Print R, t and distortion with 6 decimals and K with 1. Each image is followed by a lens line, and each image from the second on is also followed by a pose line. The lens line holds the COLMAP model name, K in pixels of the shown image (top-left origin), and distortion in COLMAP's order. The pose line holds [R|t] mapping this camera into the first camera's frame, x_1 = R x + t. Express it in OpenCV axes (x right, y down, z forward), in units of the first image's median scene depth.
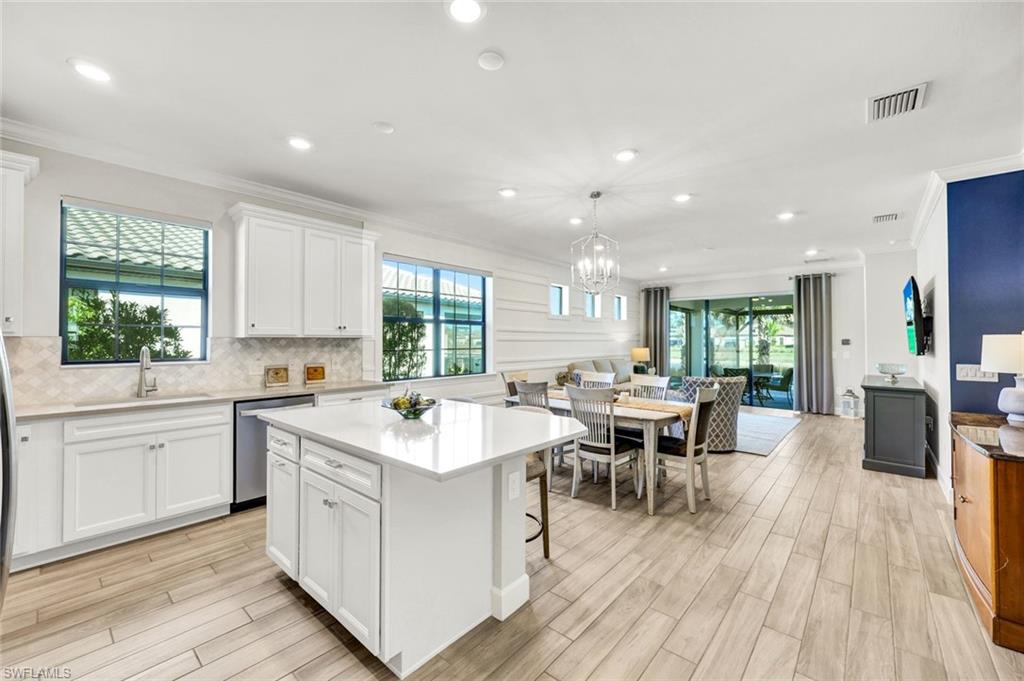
lens RADIAL K [[410.9, 0, 513.5], [0, 410.9, 336.6], [0, 0, 1]] dist [-0.002095, 0.000185]
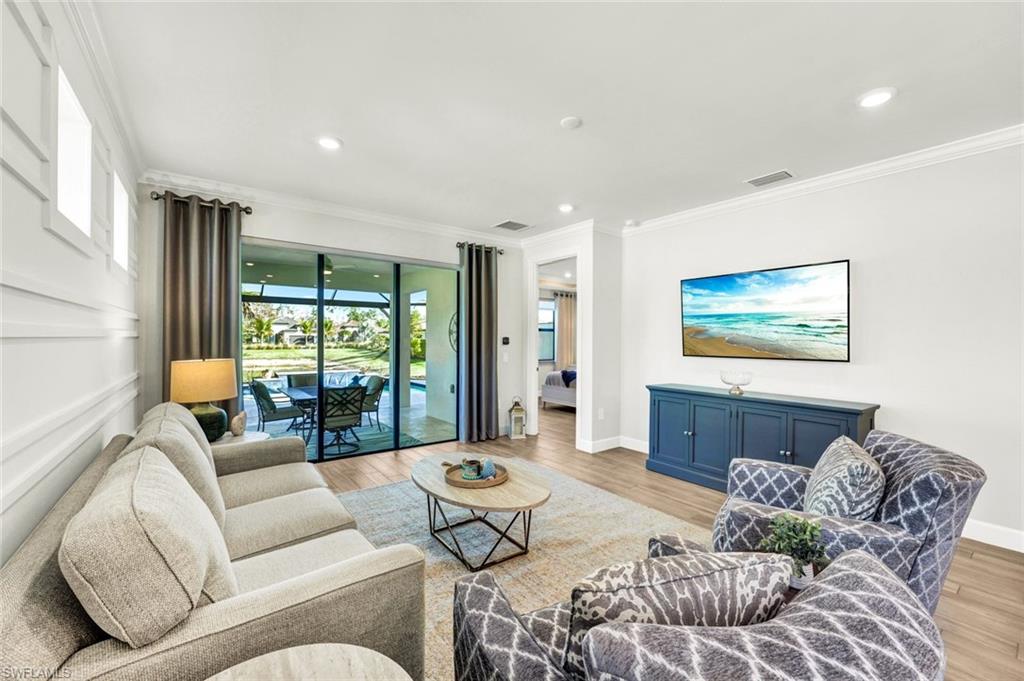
lens RADIAL K [[410.9, 0, 510.5], [0, 410.9, 341.1], [0, 0, 1]] dist [-0.002095, 0.000185]
pose [[0.208139, -0.005639, 0.978083, 0.072336], [-0.016822, 0.999815, 0.009344, 0.010427], [-0.977954, -0.018399, 0.208006, 1.367553]]
